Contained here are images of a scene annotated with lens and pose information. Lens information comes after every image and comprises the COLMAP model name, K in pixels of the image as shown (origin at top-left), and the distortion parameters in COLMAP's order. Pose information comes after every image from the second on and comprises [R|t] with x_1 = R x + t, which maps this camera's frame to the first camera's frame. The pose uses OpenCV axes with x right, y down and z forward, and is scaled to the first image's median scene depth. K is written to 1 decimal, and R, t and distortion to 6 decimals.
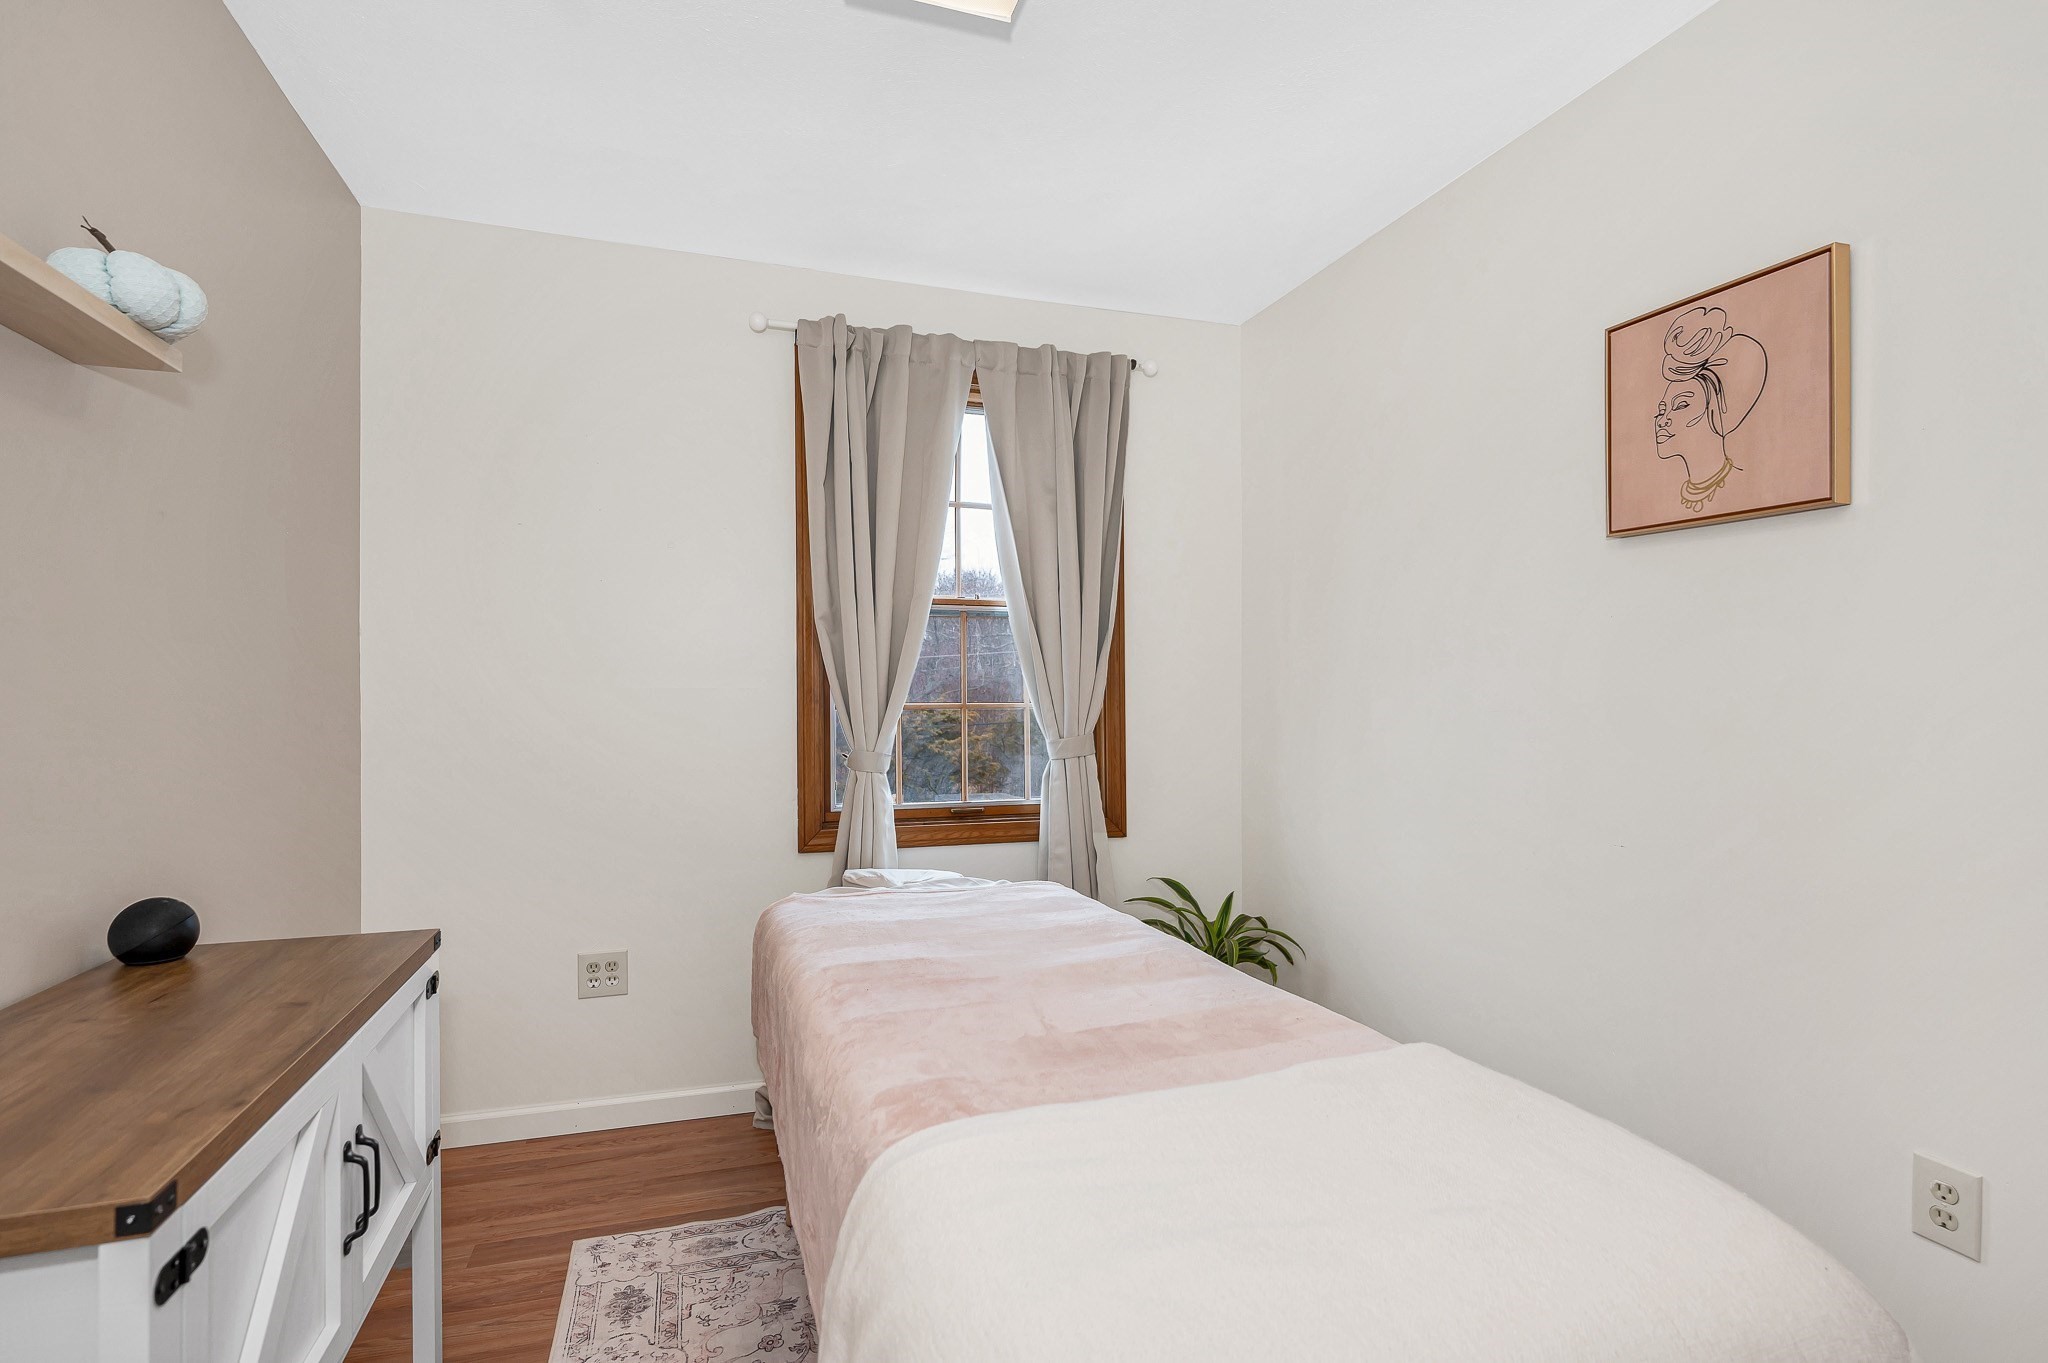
lens RADIAL K [[970.0, 0, 1016.7], [0, 970.0, 693.4], [0, 0, 1]] dist [0.003187, 0.000199]
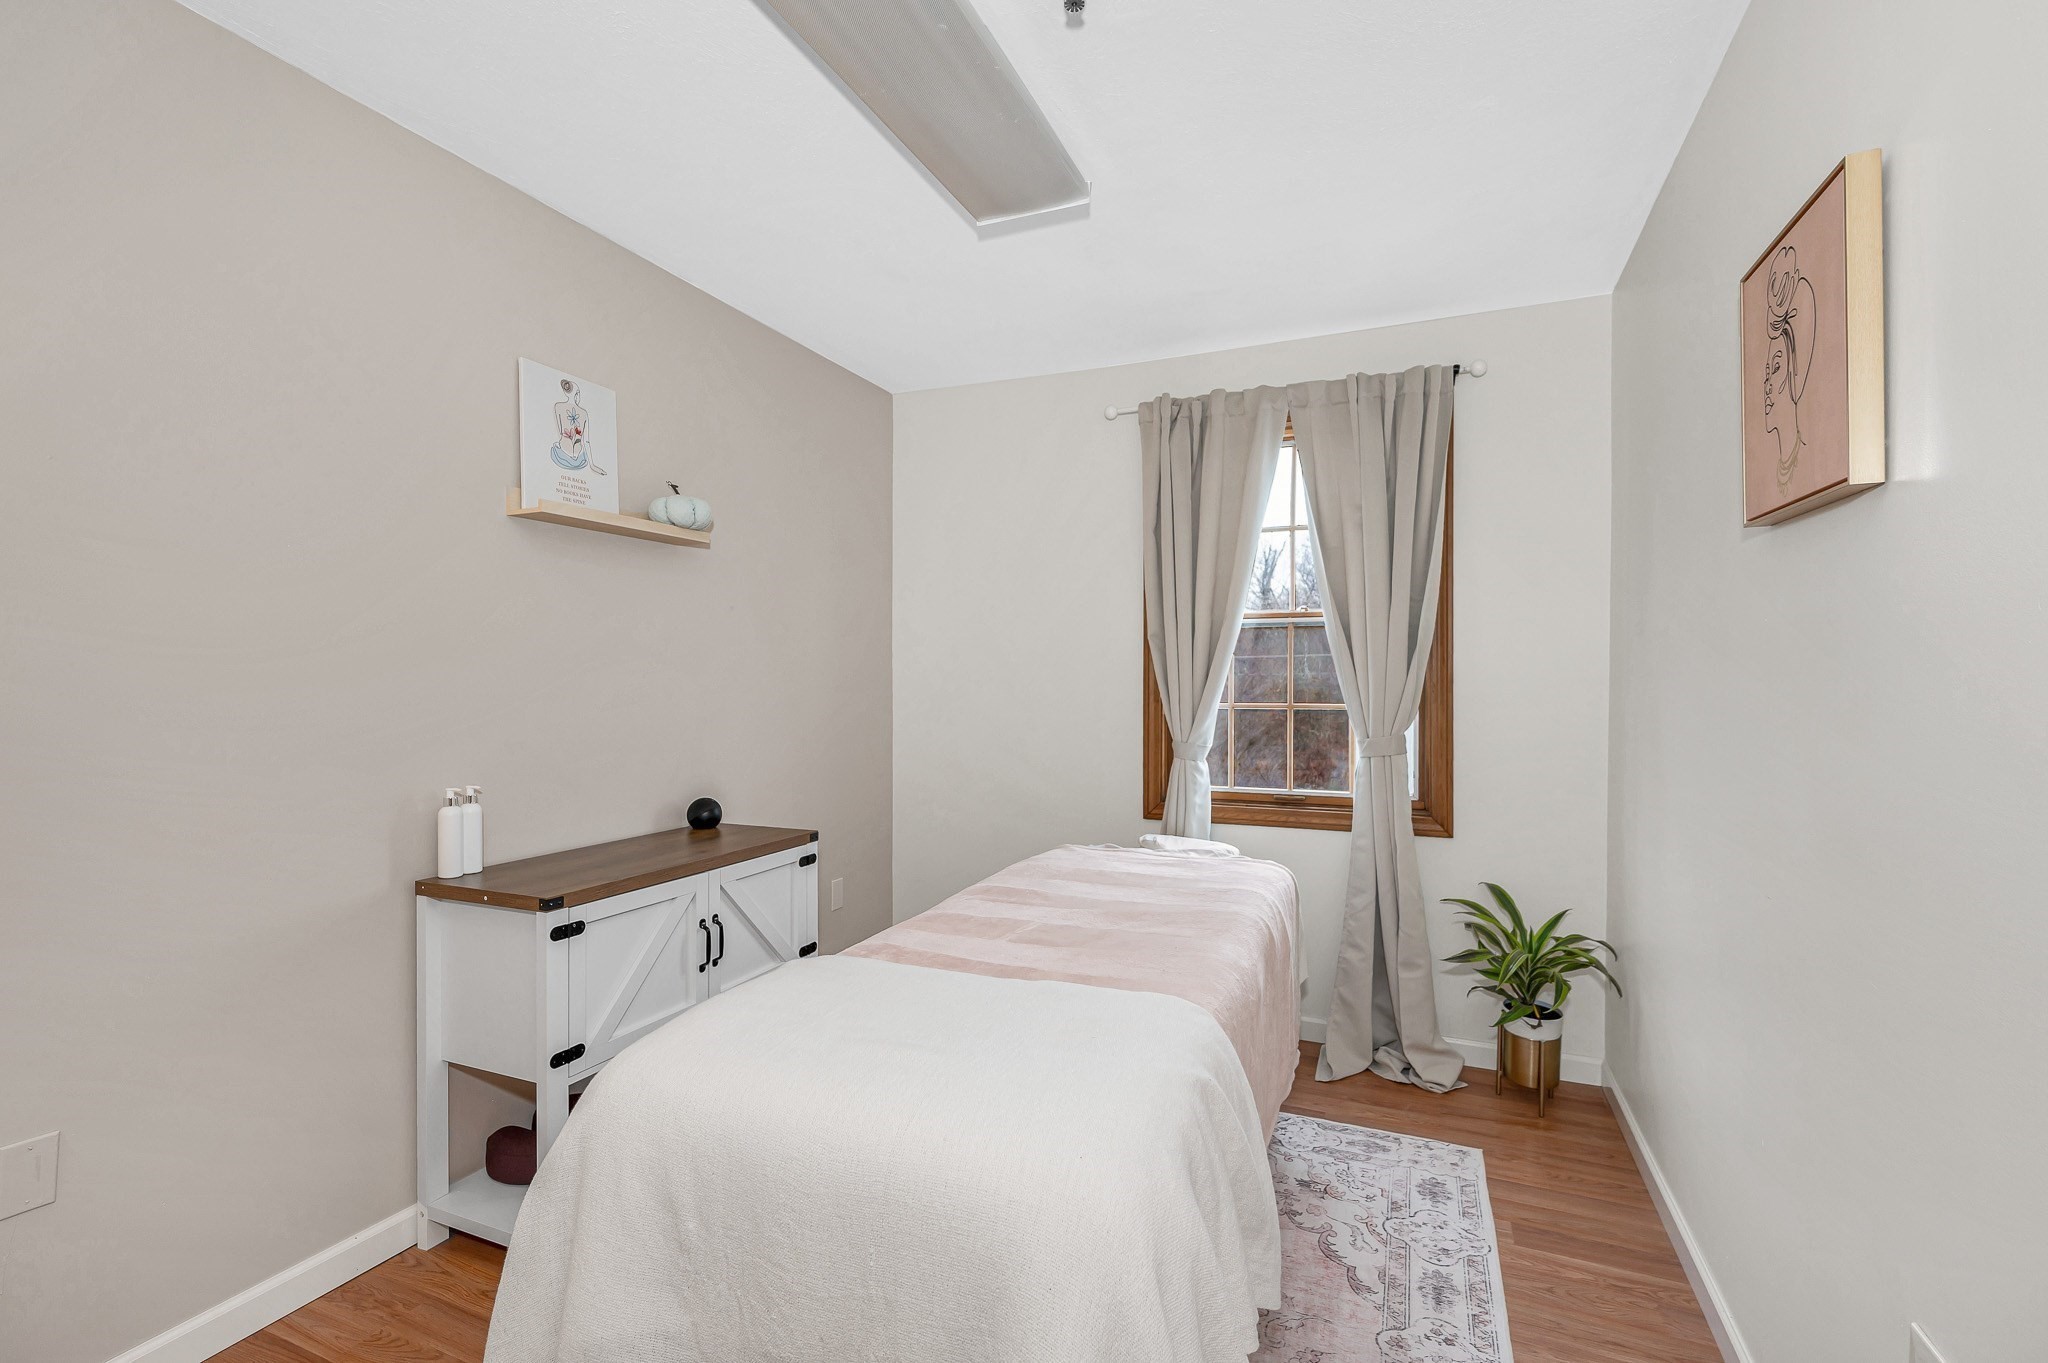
lens RADIAL K [[905.7, 0, 1030.1], [0, 905.7, 687.6], [0, 0, 1]] dist [-0.005393, -0.000111]
pose [[0.756127, 0.004062, -0.654413, 0.421604], [0.002078, 0.999961, 0.008608, -0.019039], [0.654422, -0.007869, 0.756089, -0.001039]]
